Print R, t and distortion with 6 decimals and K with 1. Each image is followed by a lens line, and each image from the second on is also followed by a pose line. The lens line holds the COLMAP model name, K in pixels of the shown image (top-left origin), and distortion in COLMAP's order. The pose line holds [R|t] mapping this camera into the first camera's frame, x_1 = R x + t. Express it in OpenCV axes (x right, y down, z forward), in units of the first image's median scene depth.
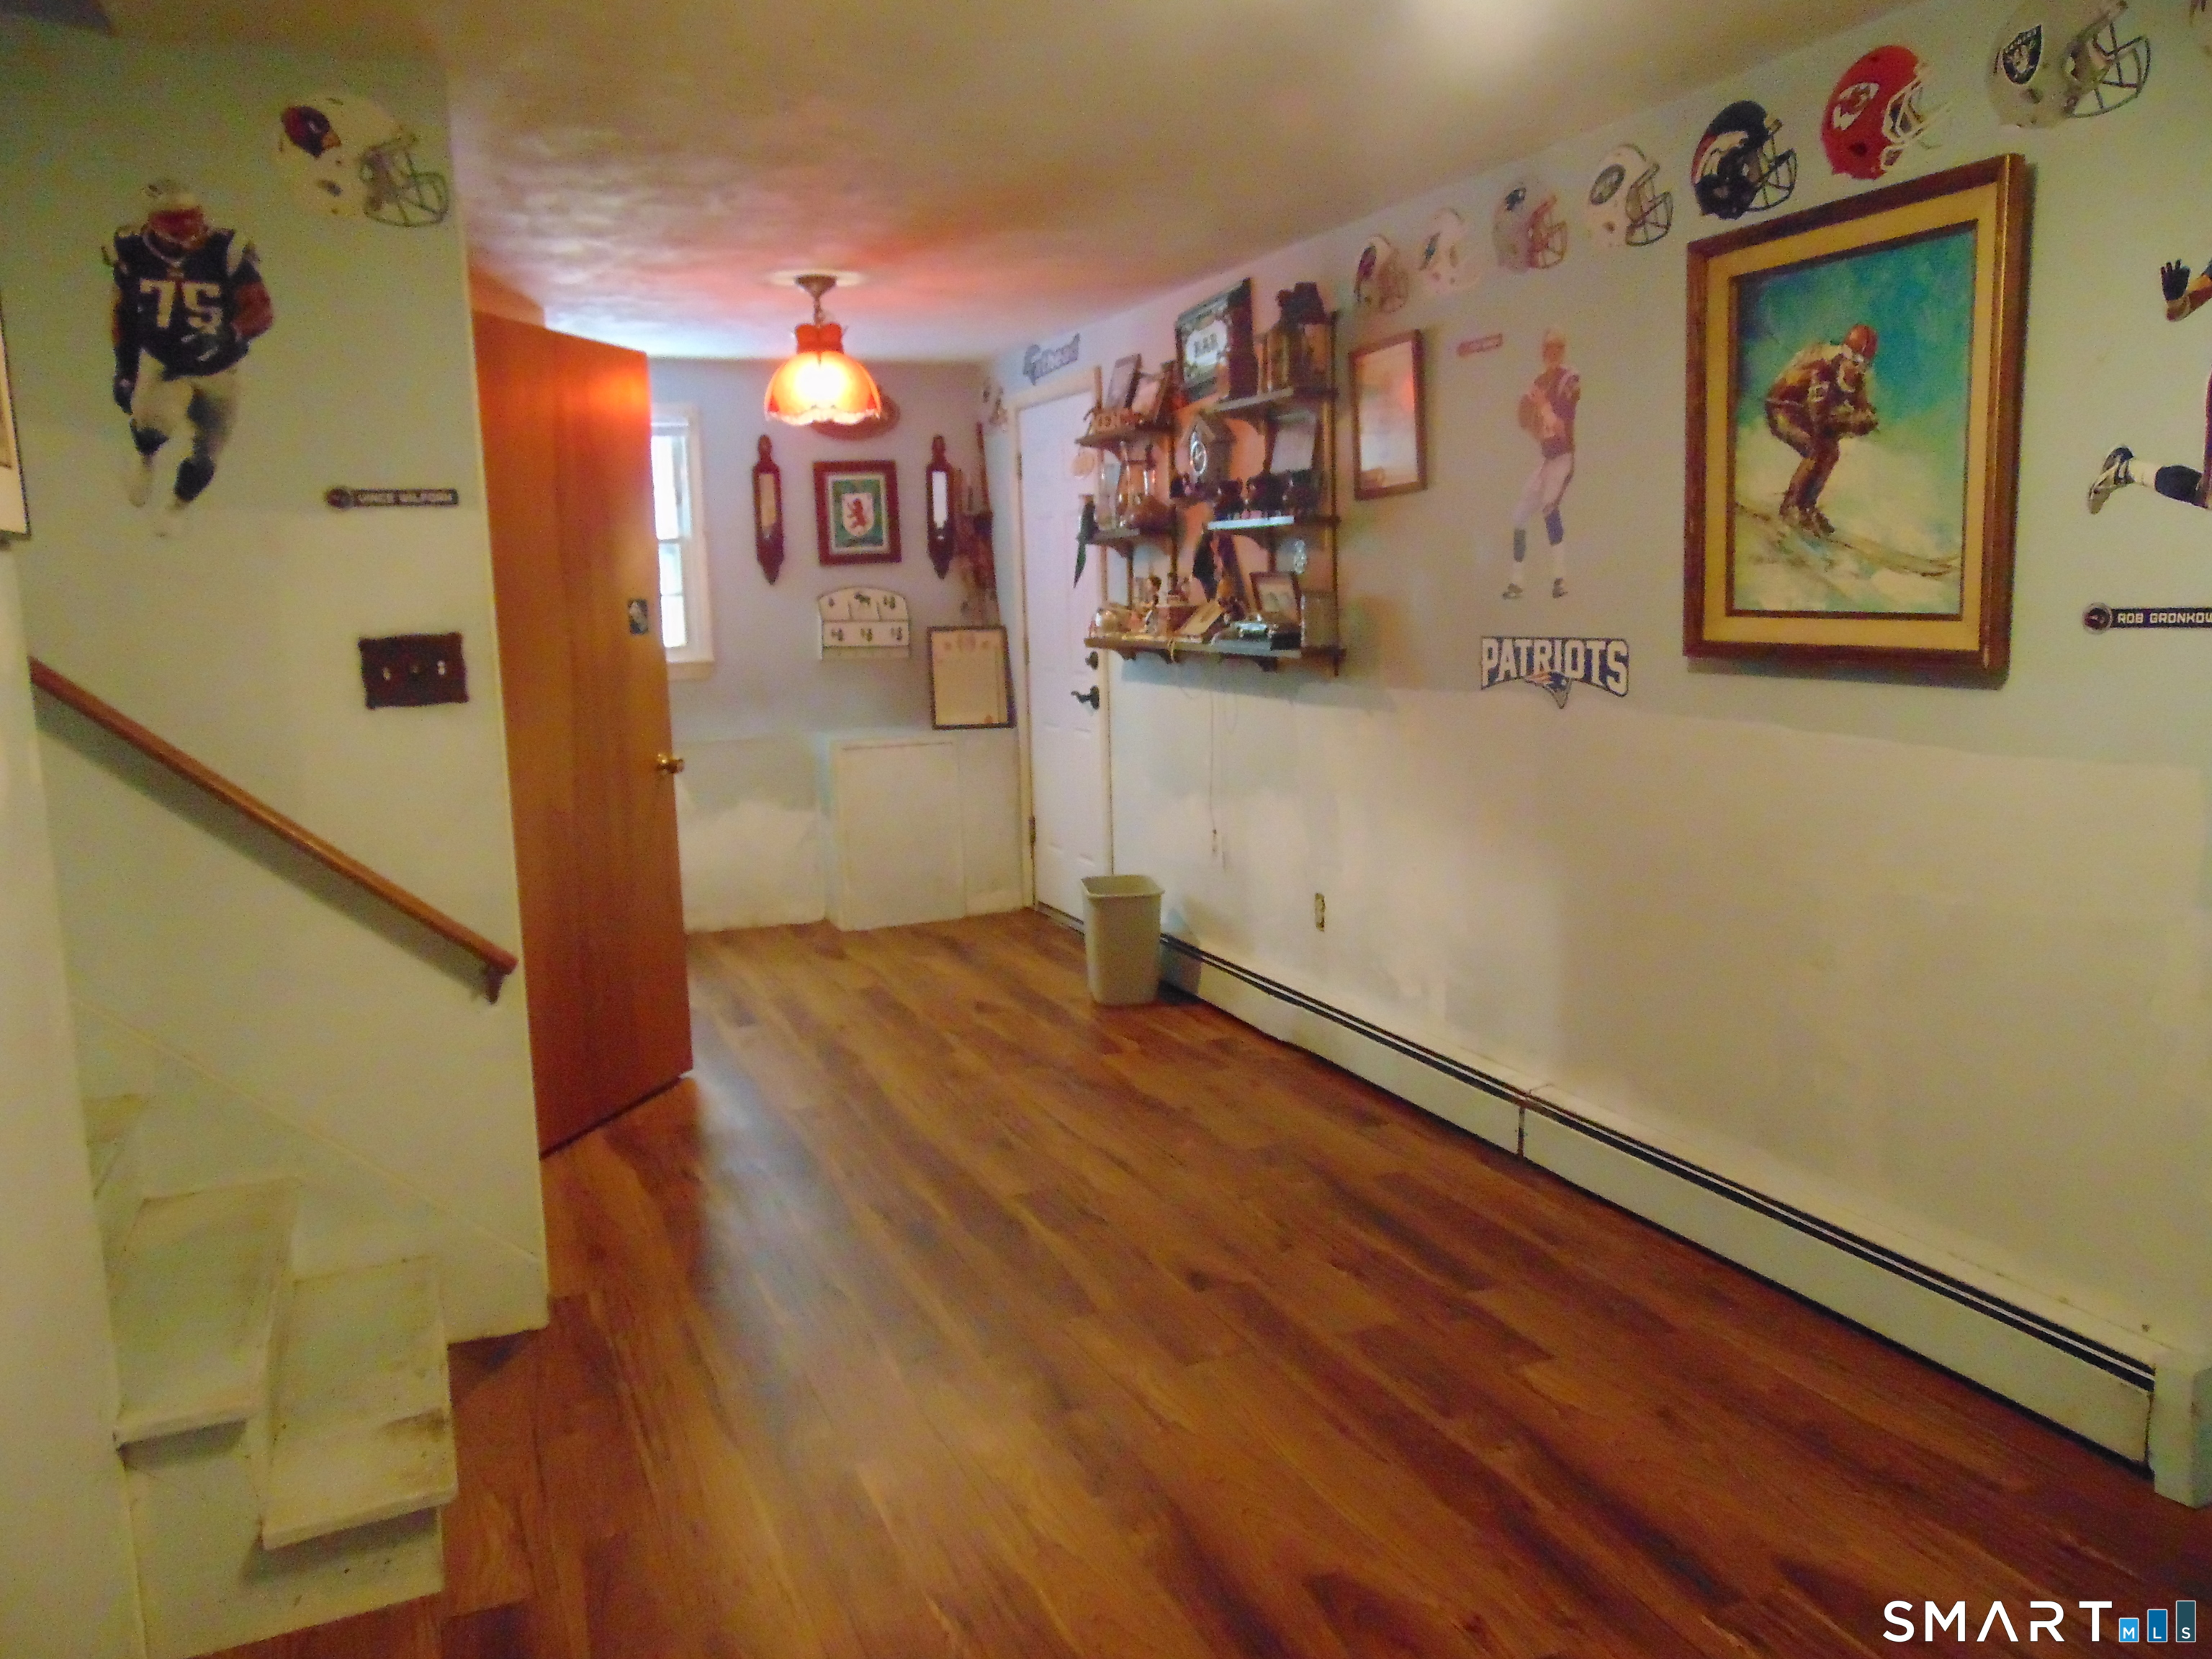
lens RADIAL K [[1654.4, 0, 1101.0], [0, 1654.4, 816.2], [0, 0, 1]] dist [-0.038542, 0.079336]
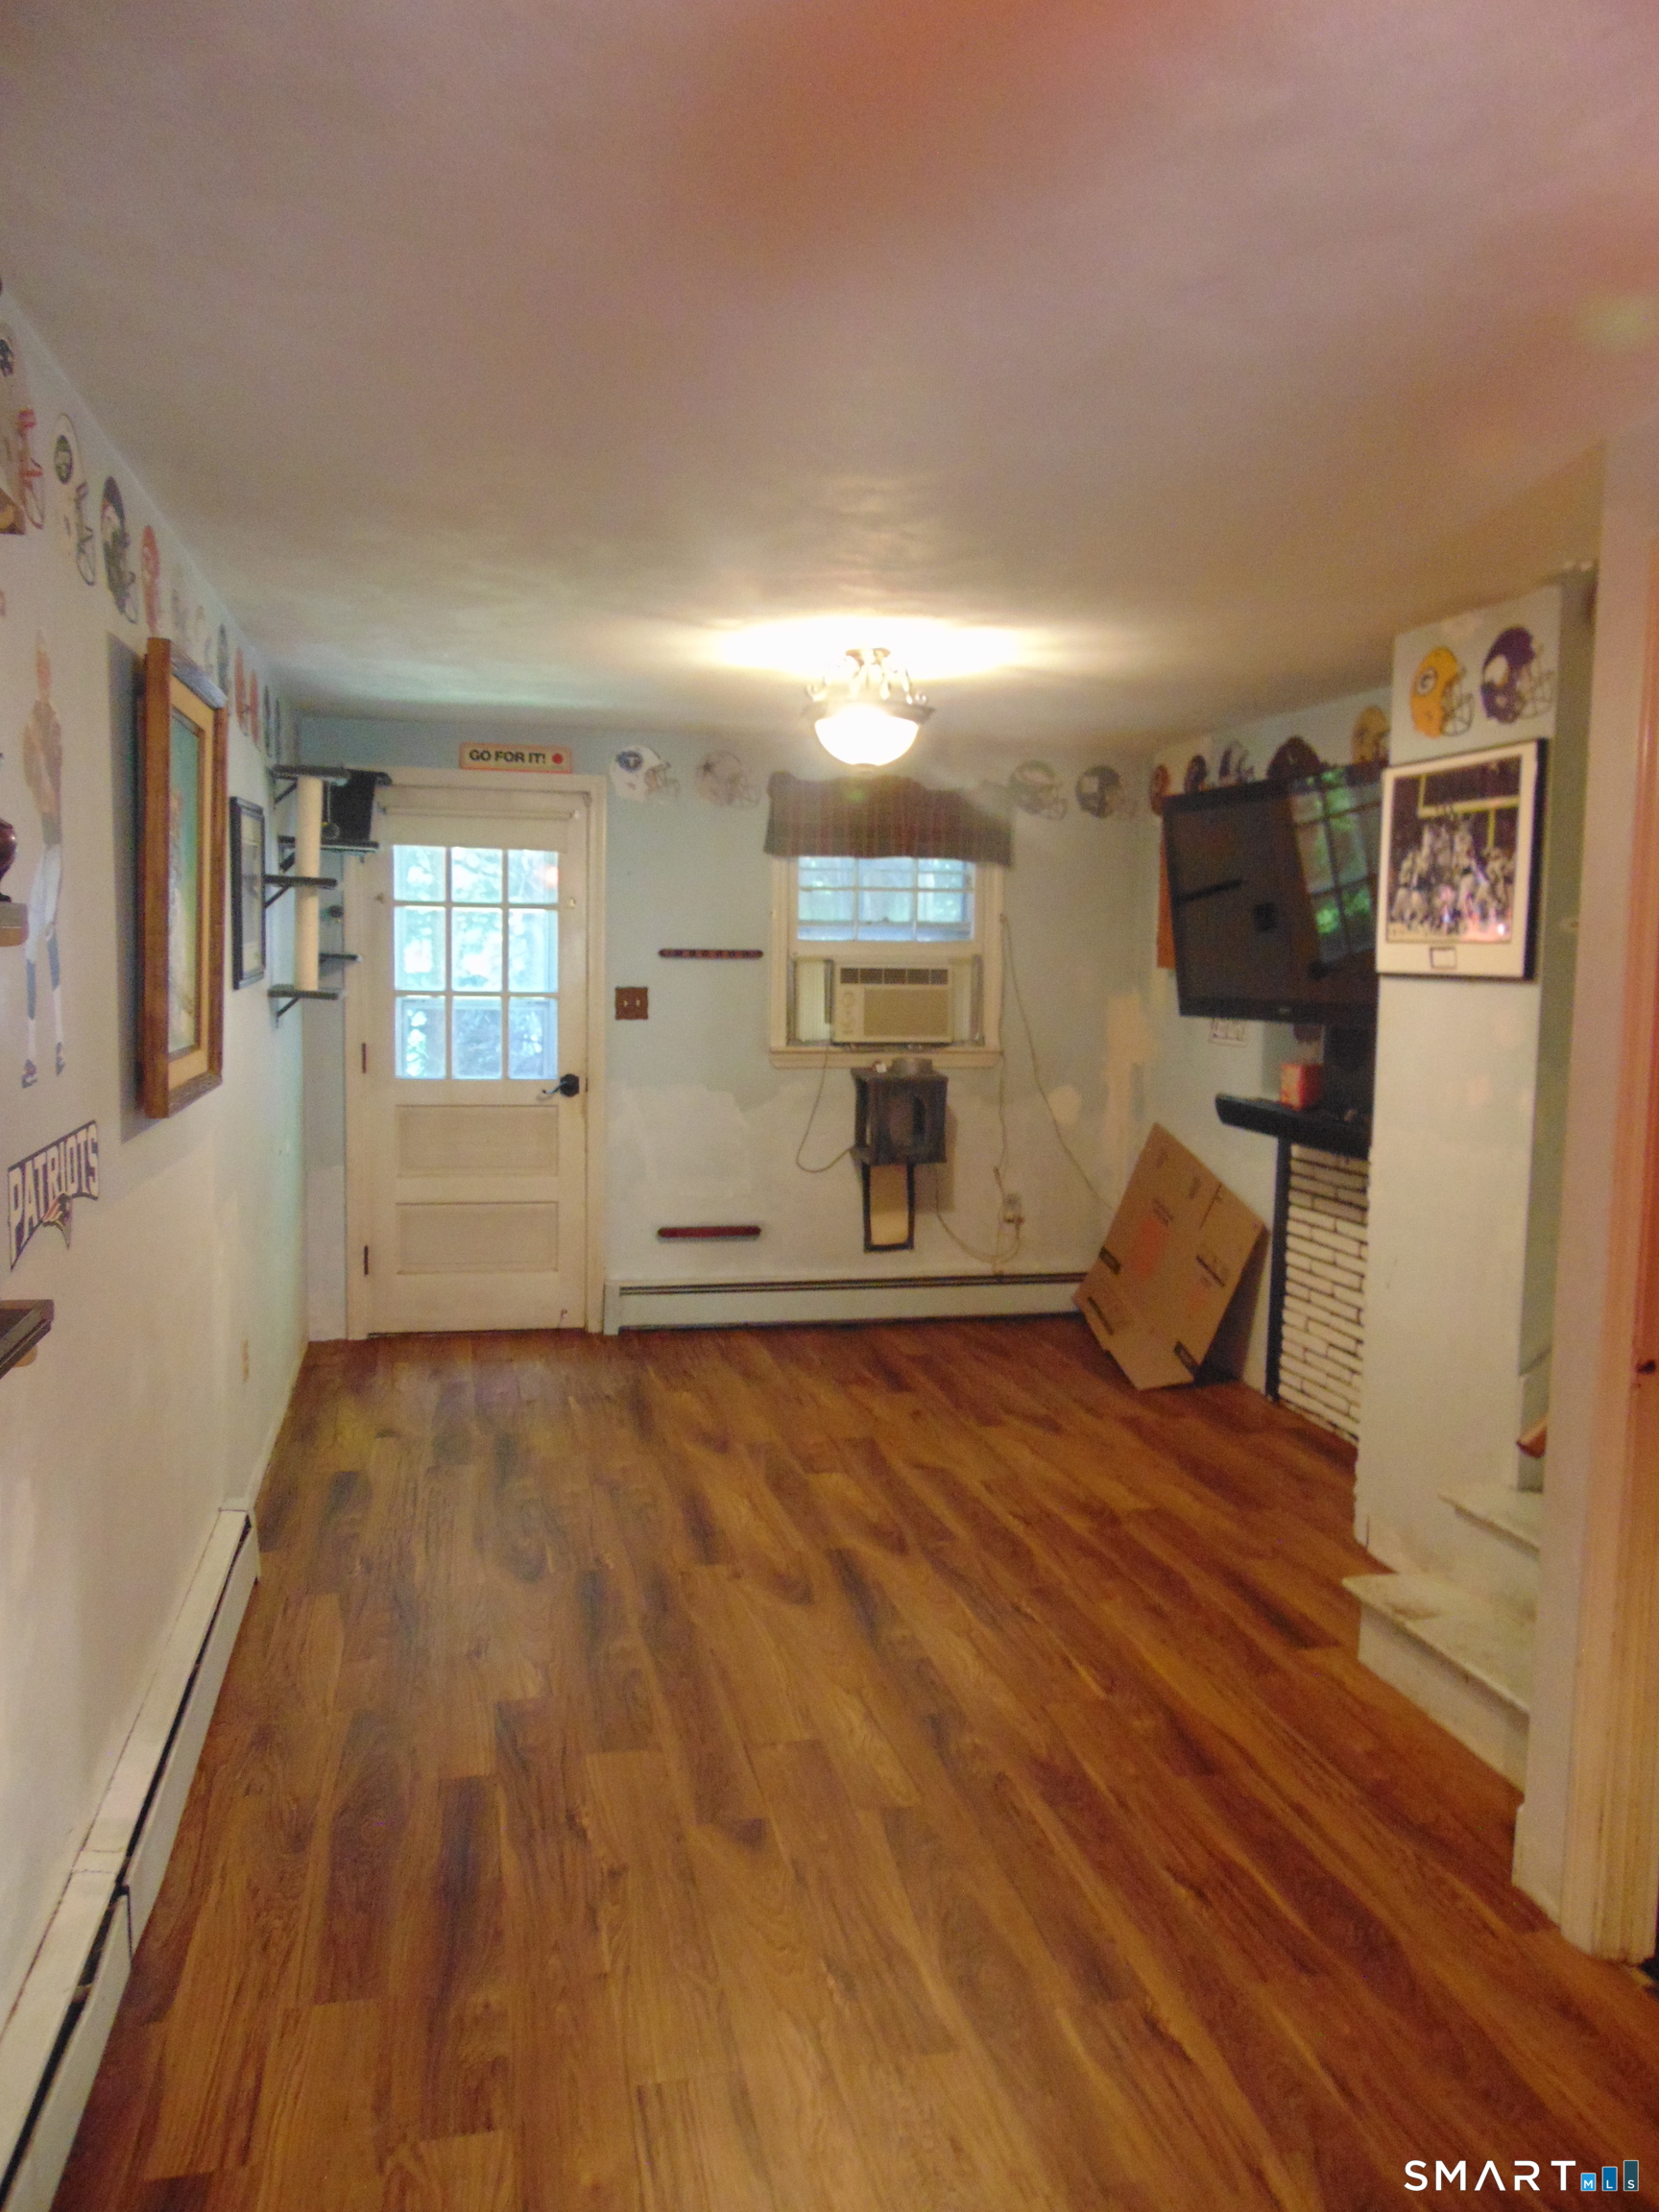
lens RADIAL K [[1651.4, 0, 833.7], [0, 1651.4, 1095.9], [0, 0, 1]] dist [-0.037996, 0.076982]
pose [[-0.984015, -0.006801, 0.177955, -0.119320], [0.034213, 0.973437, 0.226384, -0.255932], [-0.174768, 0.228854, -0.957644, 1.552401]]
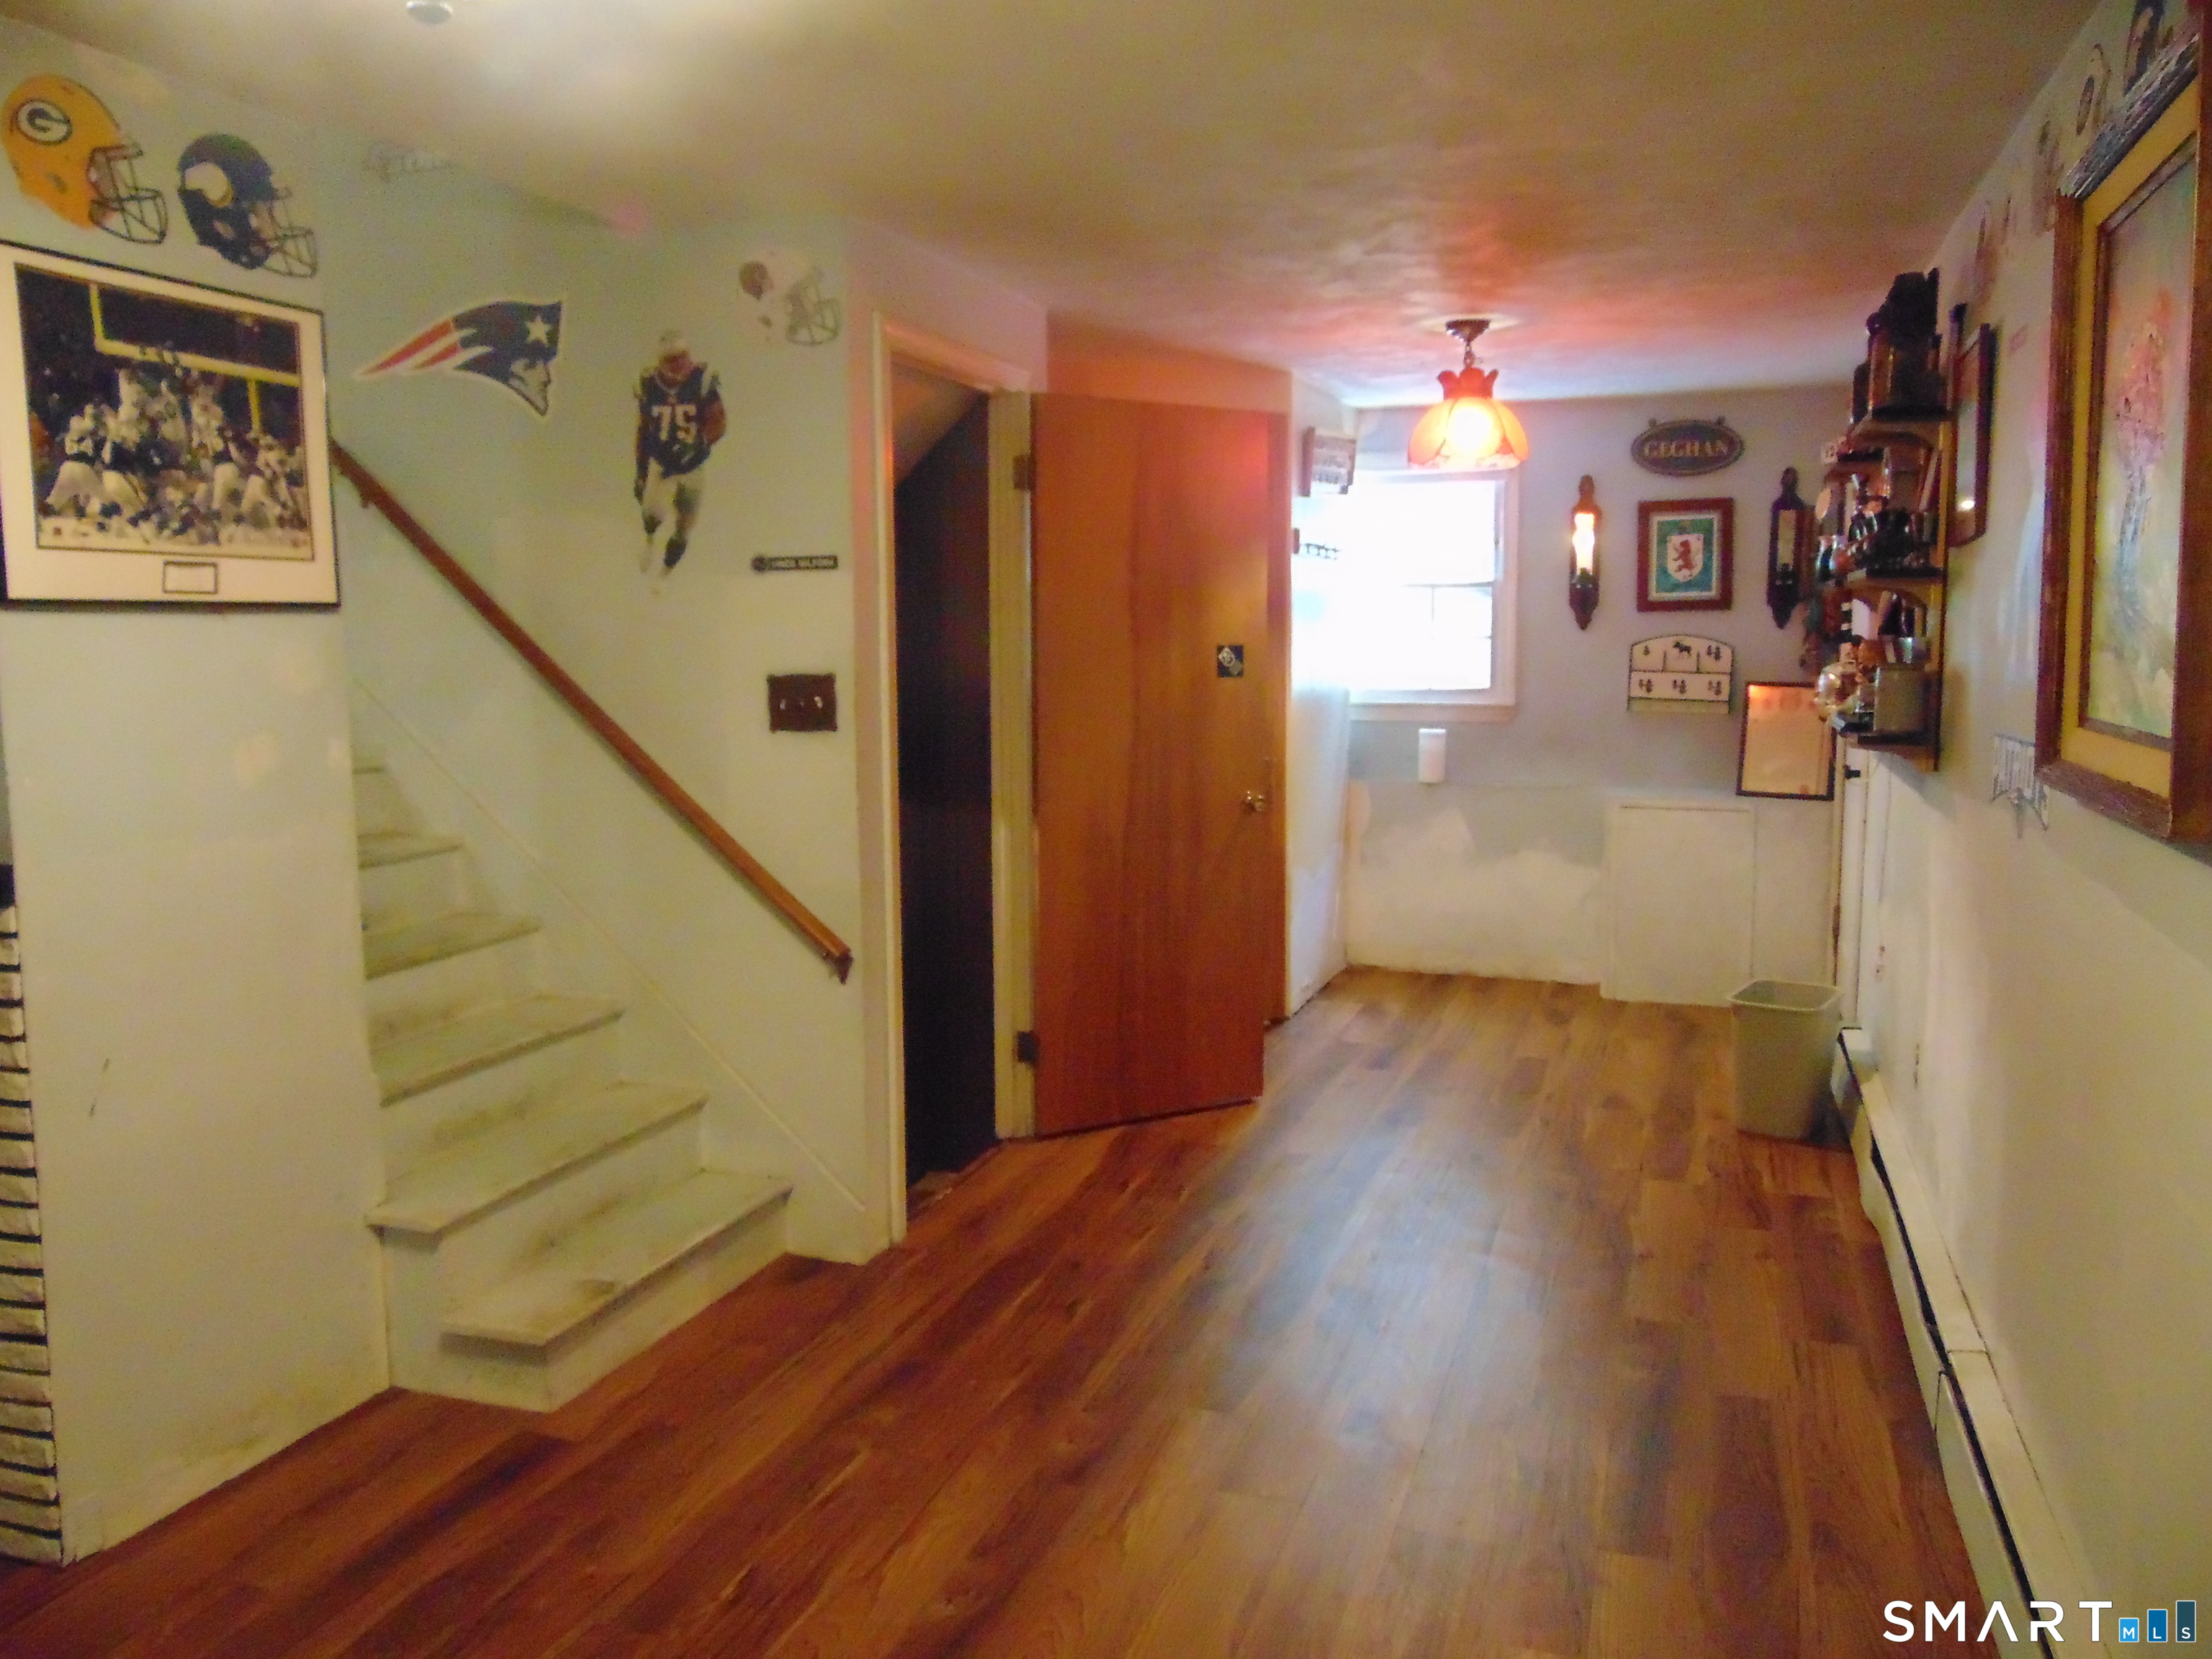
lens RADIAL K [[1651.4, 0, 1102.0], [0, 1651.4, 816.3], [0, 0, 1]] dist [-0.037996, 0.076982]
pose [[0.731066, 0.099671, -0.674988, 0.475784], [-0.110644, 0.993497, 0.026867, -0.050531], [0.673276, 0.055042, 0.737339, 0.201463]]
